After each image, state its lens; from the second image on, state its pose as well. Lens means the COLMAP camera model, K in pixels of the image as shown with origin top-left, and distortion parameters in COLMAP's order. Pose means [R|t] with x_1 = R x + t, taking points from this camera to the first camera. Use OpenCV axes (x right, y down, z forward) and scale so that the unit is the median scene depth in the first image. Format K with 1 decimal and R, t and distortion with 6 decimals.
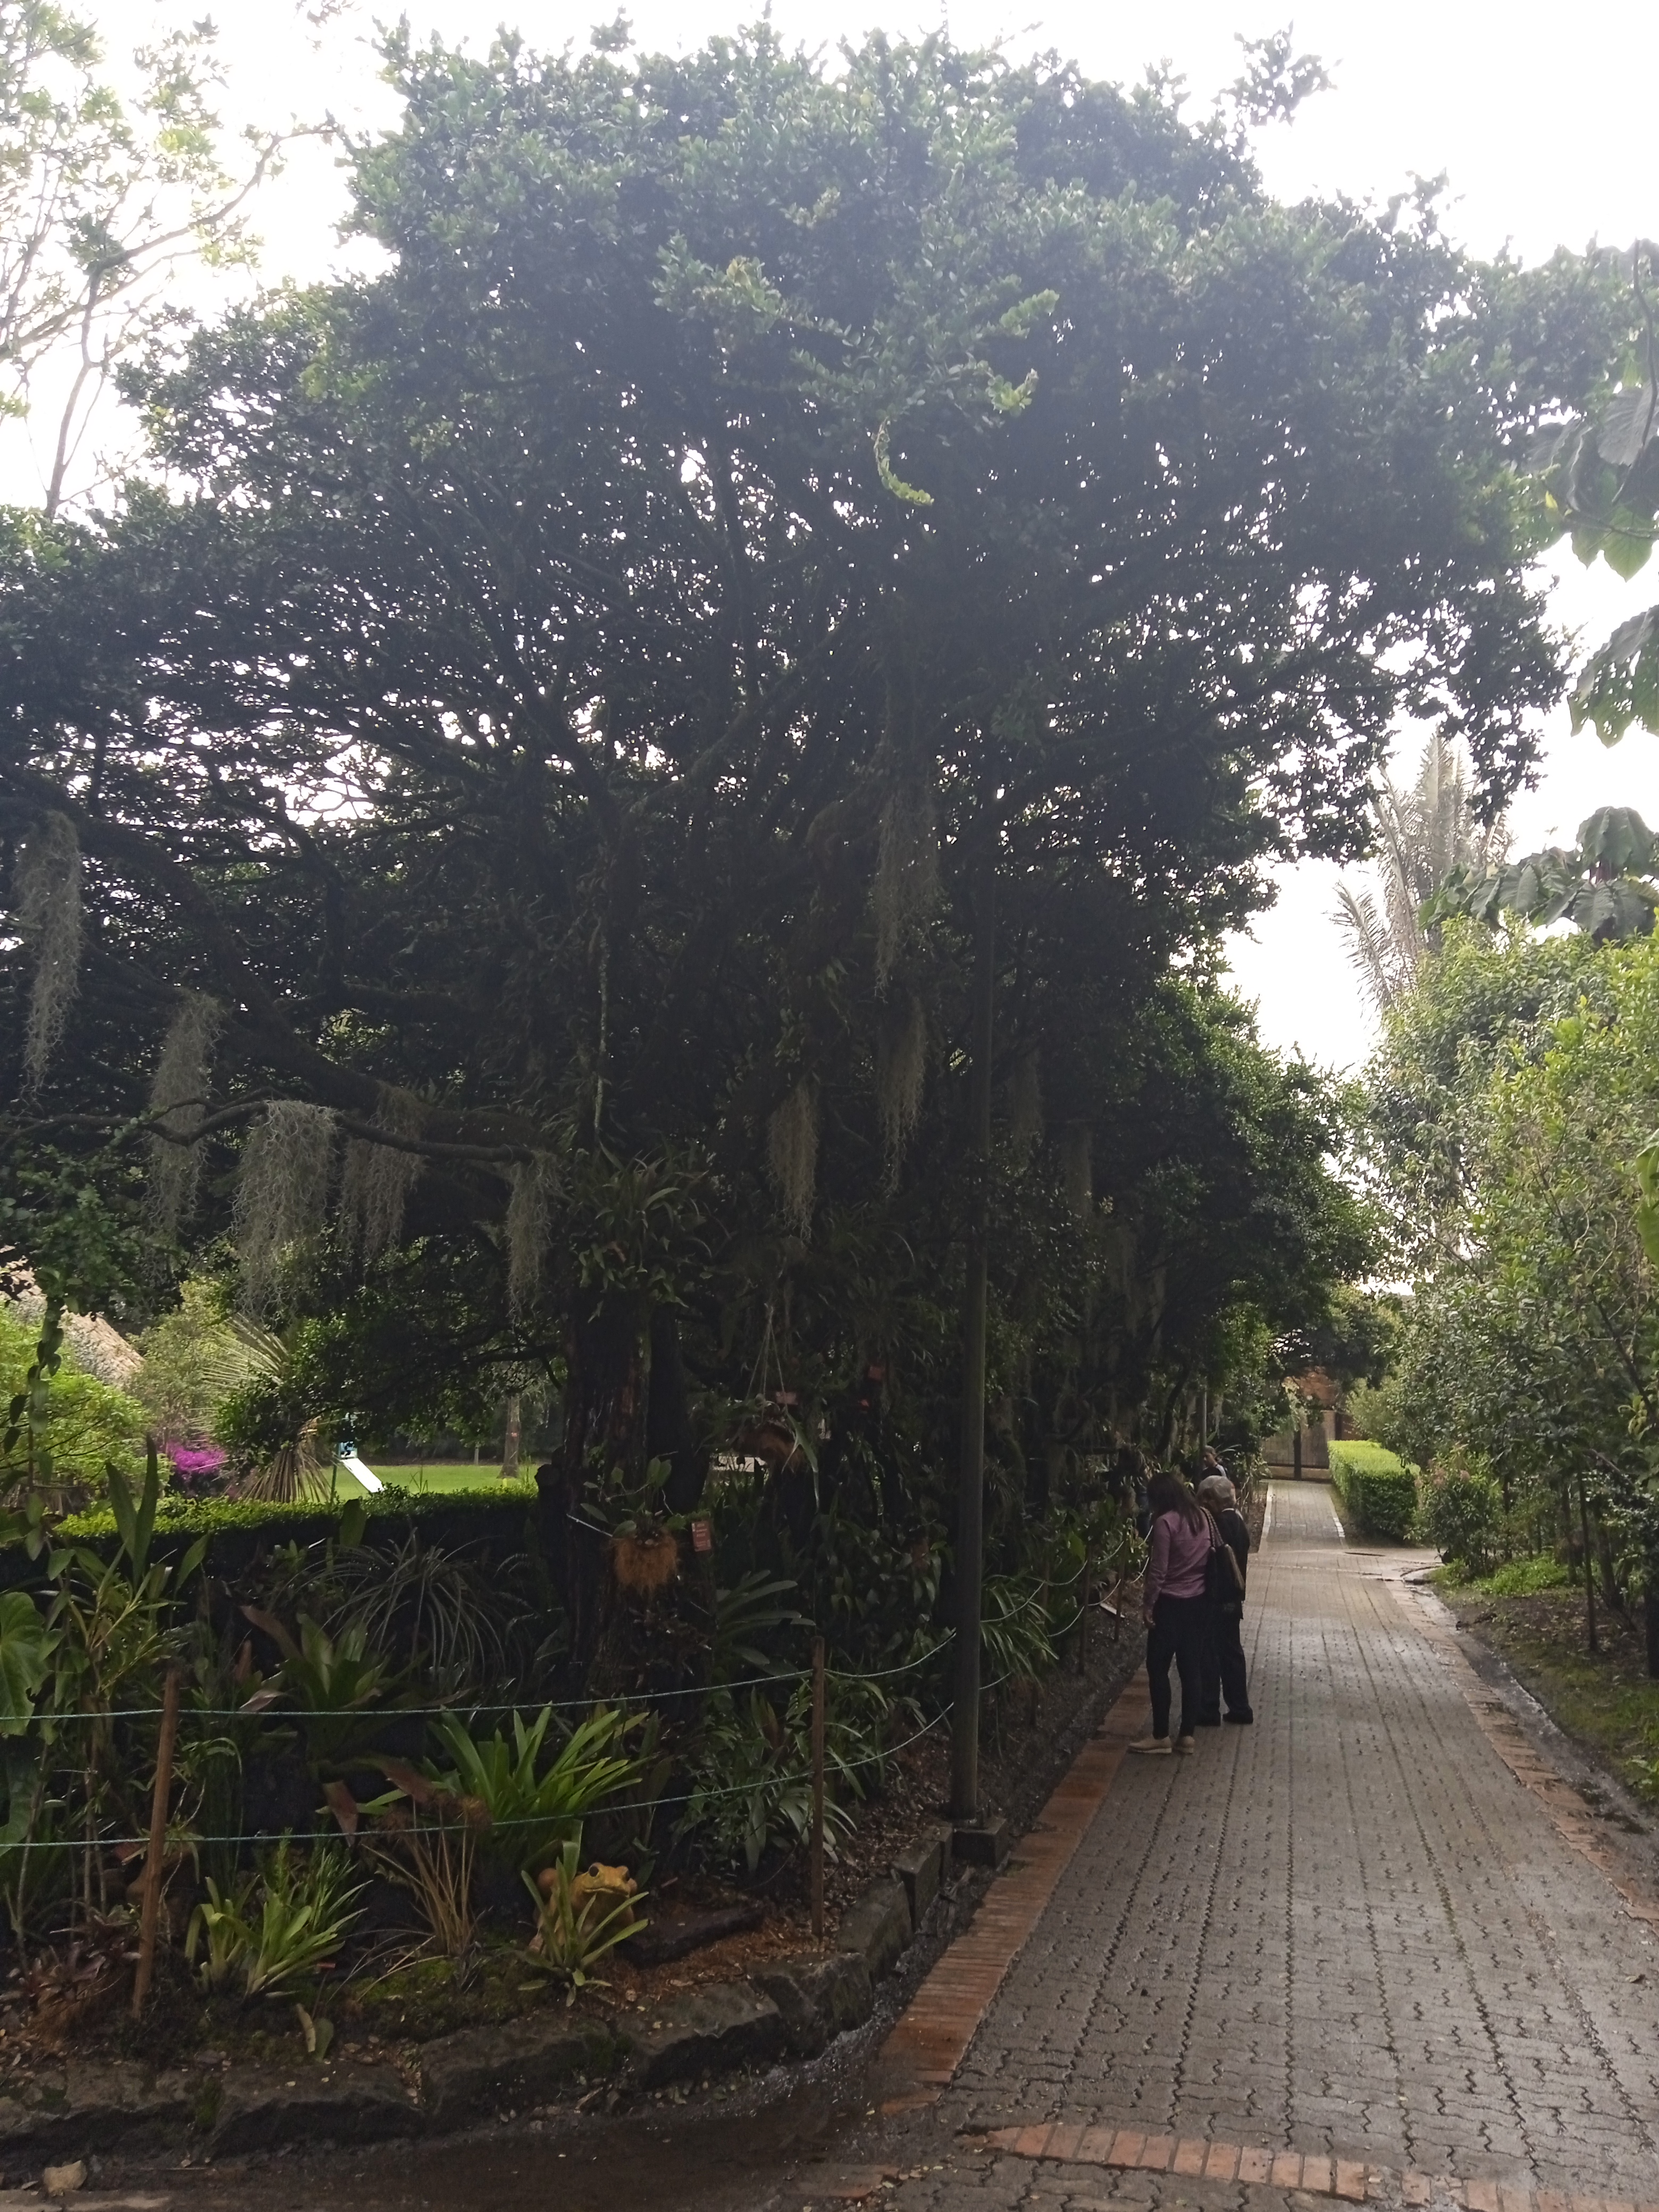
lens RADIAL K [[1794.3, 0, 829.5], [0, 1794.3, 1106.0], [0, 0, 1]] dist [0.007986, -0.010539]
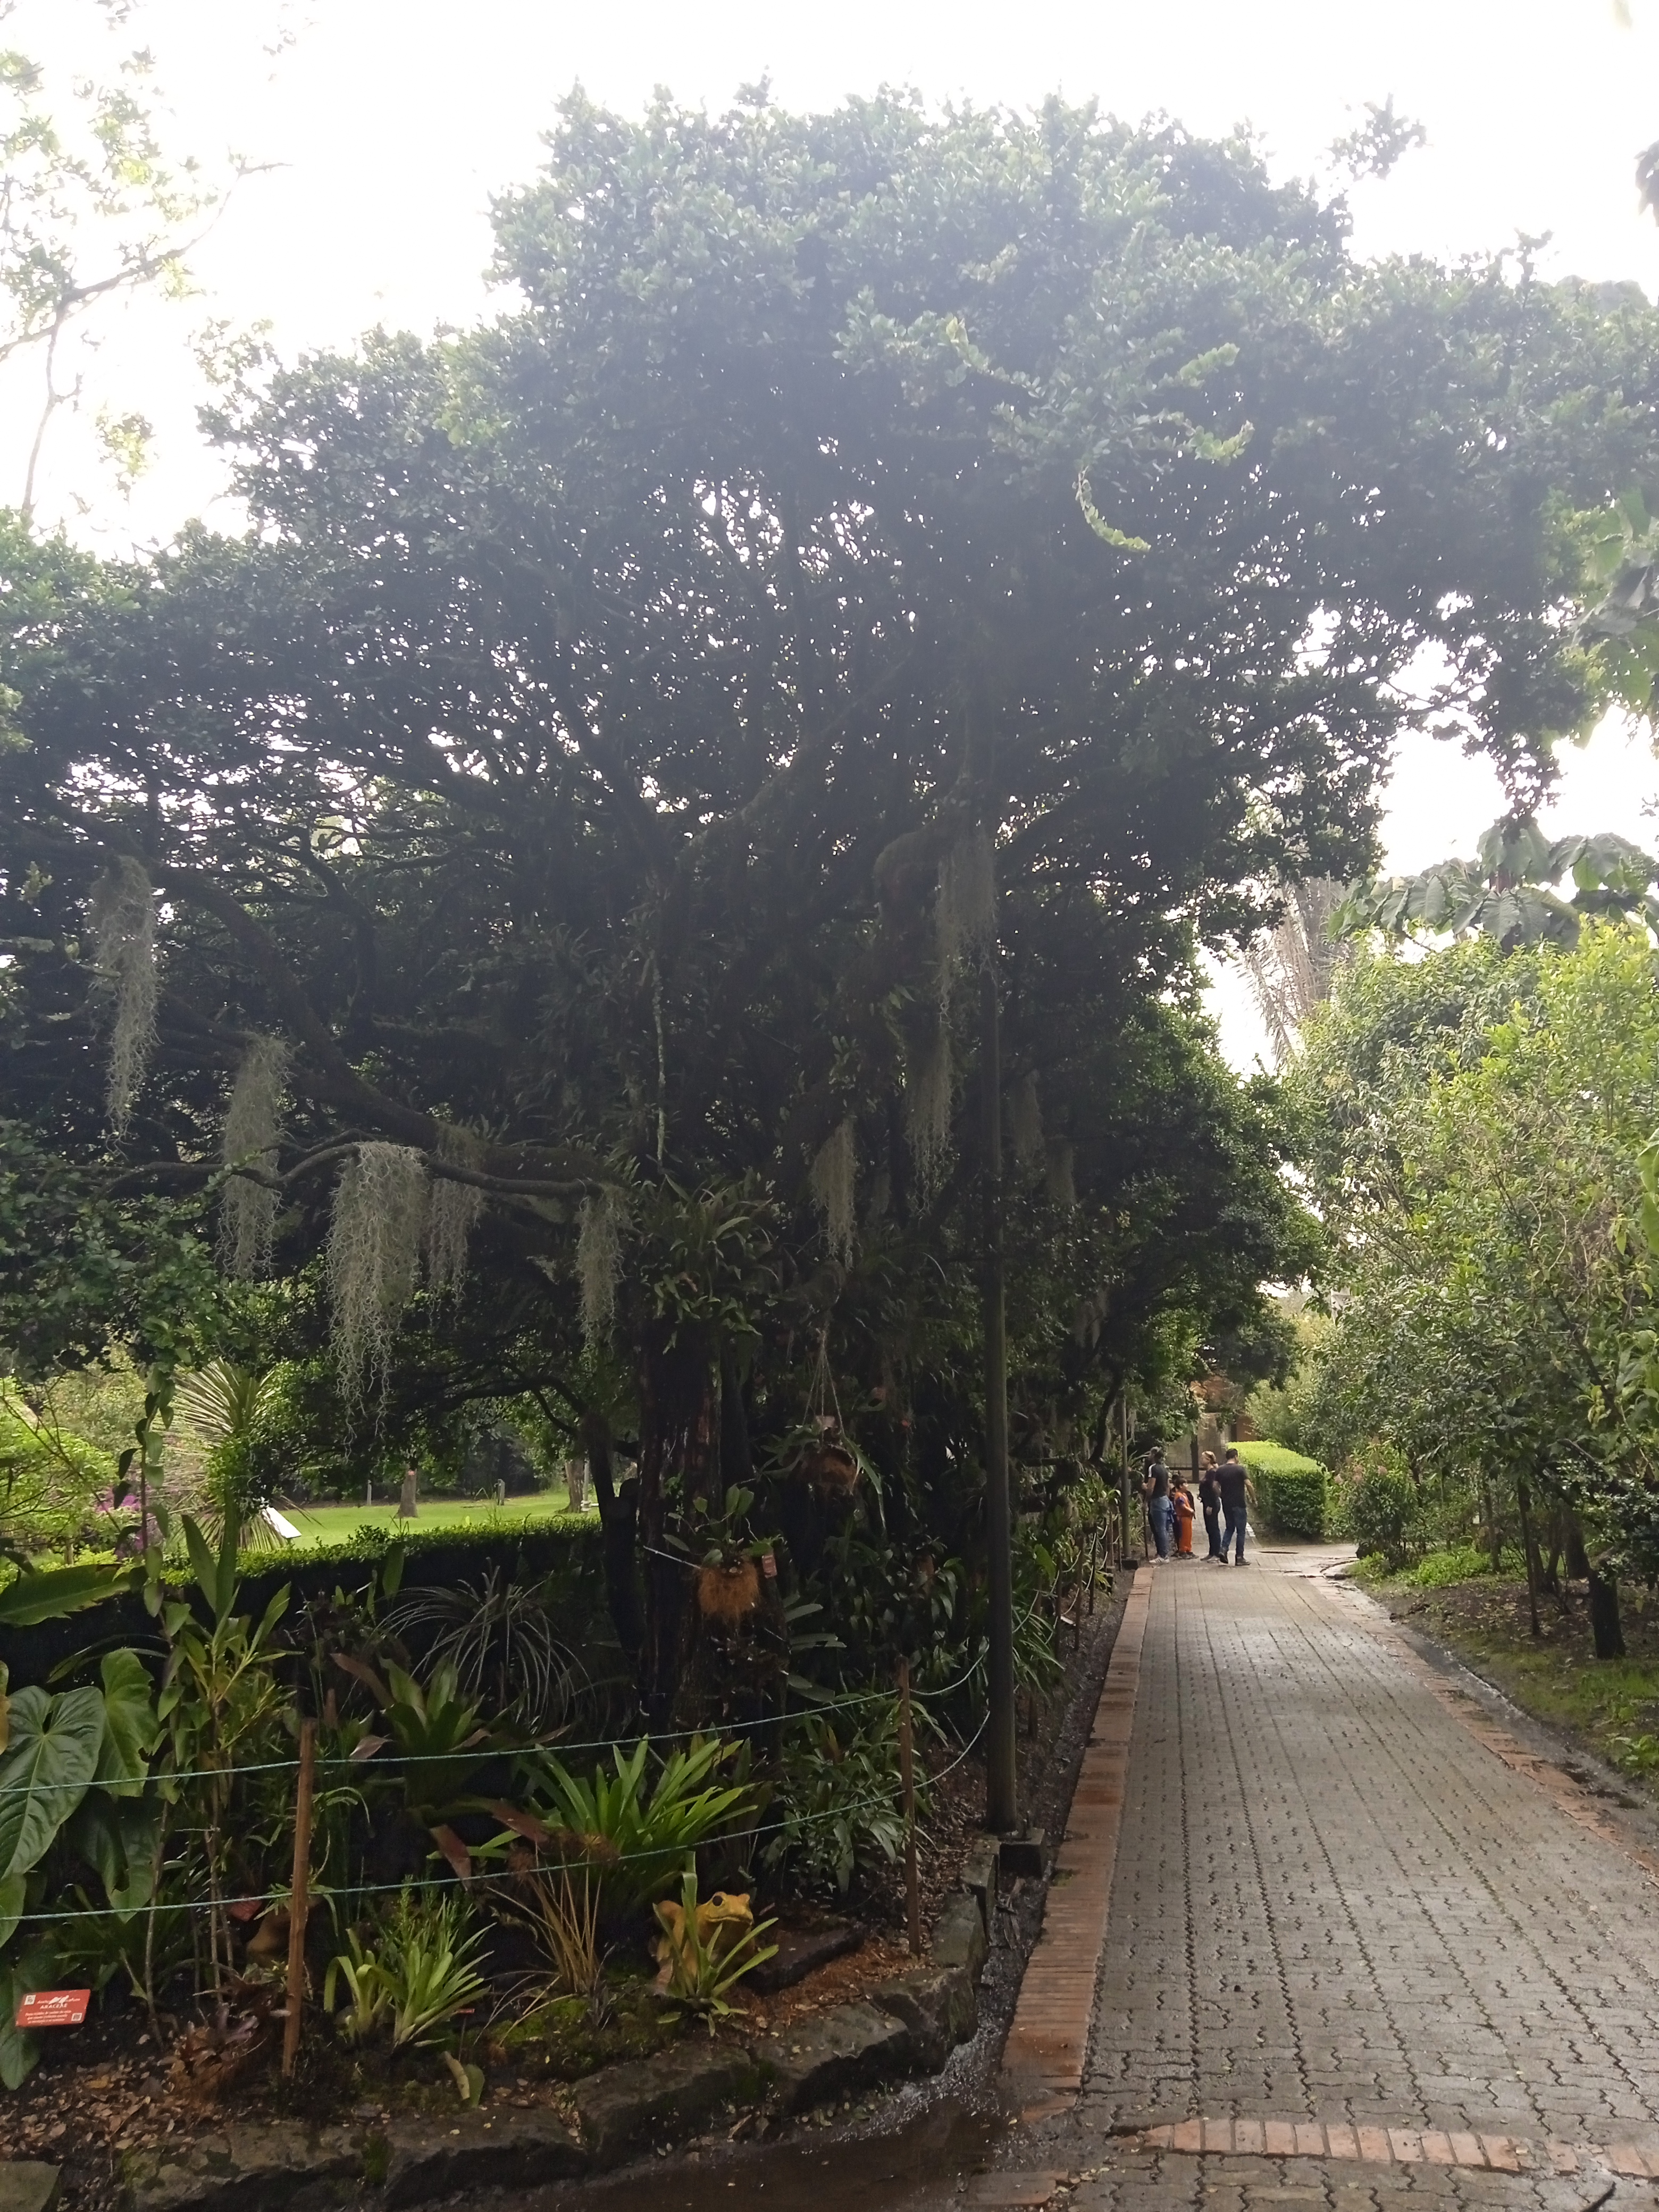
lens RADIAL K [[1794.3, 0, 829.5], [0, 1794.3, 1106.0], [0, 0, 1]] dist [0.007986, -0.010539]
pose [[0.997018, -0.029041, 0.071502, -0.112309], [0.029863, 0.999499, -0.010453, -0.004723], [-0.071163, 0.012558, 0.997386, -0.009915]]
